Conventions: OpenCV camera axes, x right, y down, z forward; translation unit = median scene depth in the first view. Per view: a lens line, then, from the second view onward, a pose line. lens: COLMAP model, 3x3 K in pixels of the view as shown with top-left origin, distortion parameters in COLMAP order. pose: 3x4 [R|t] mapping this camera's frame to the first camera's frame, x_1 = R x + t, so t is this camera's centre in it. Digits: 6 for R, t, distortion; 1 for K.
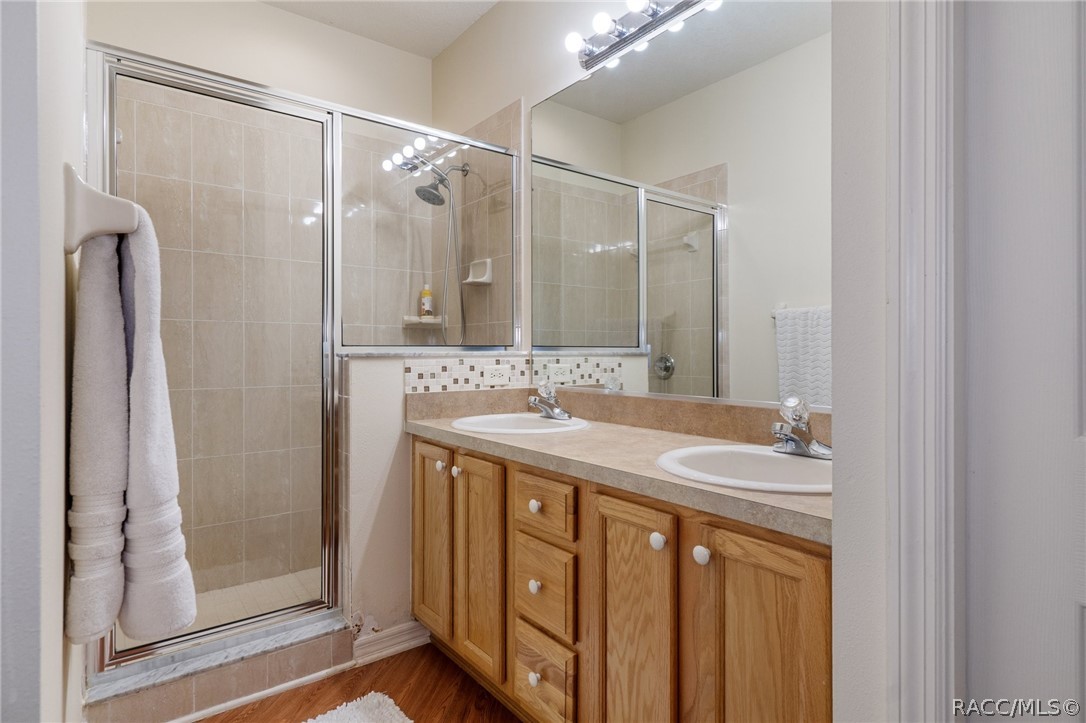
lens RADIAL K [[565.1, 0, 543.0], [0, 565.1, 361.5], [0, 0, 1]] dist [-0.000705, -0.000255]
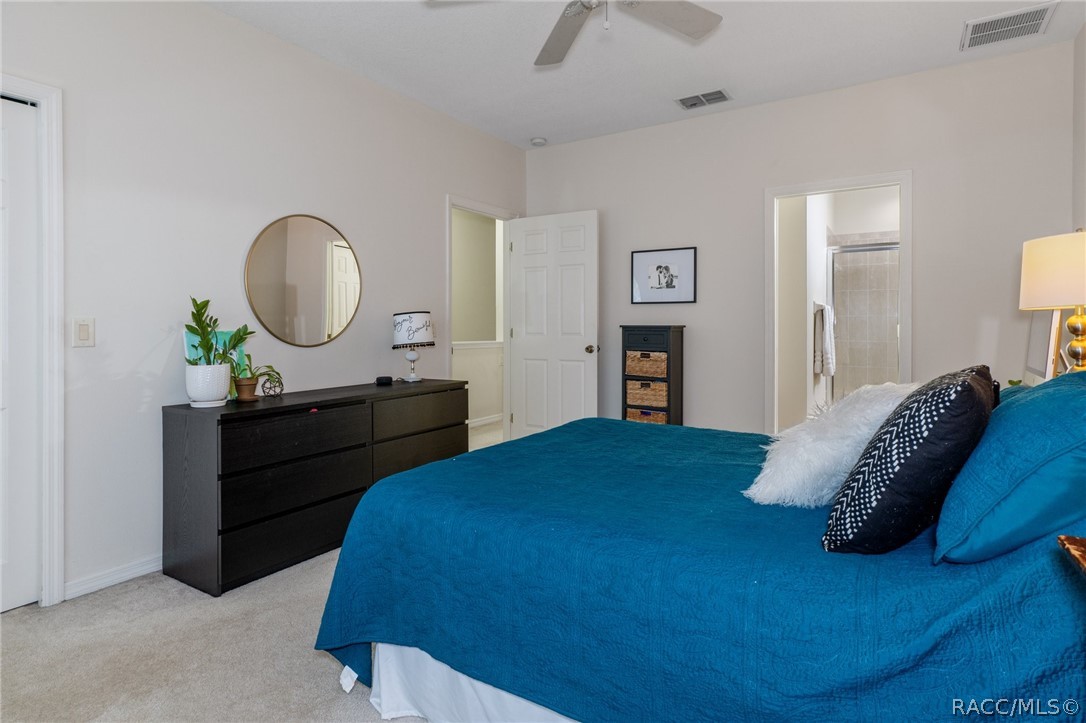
lens RADIAL K [[586.8, 0, 543.0], [0, 586.8, 330.0], [0, 0, 1]] dist [0.000697, 0.000075]
pose [[0.348322, 0.003833, -0.937367, 4.159164], [-0.016954, 0.999854, -0.002212, 0.074890], [0.937222, 0.016662, 0.348336, -4.045827]]
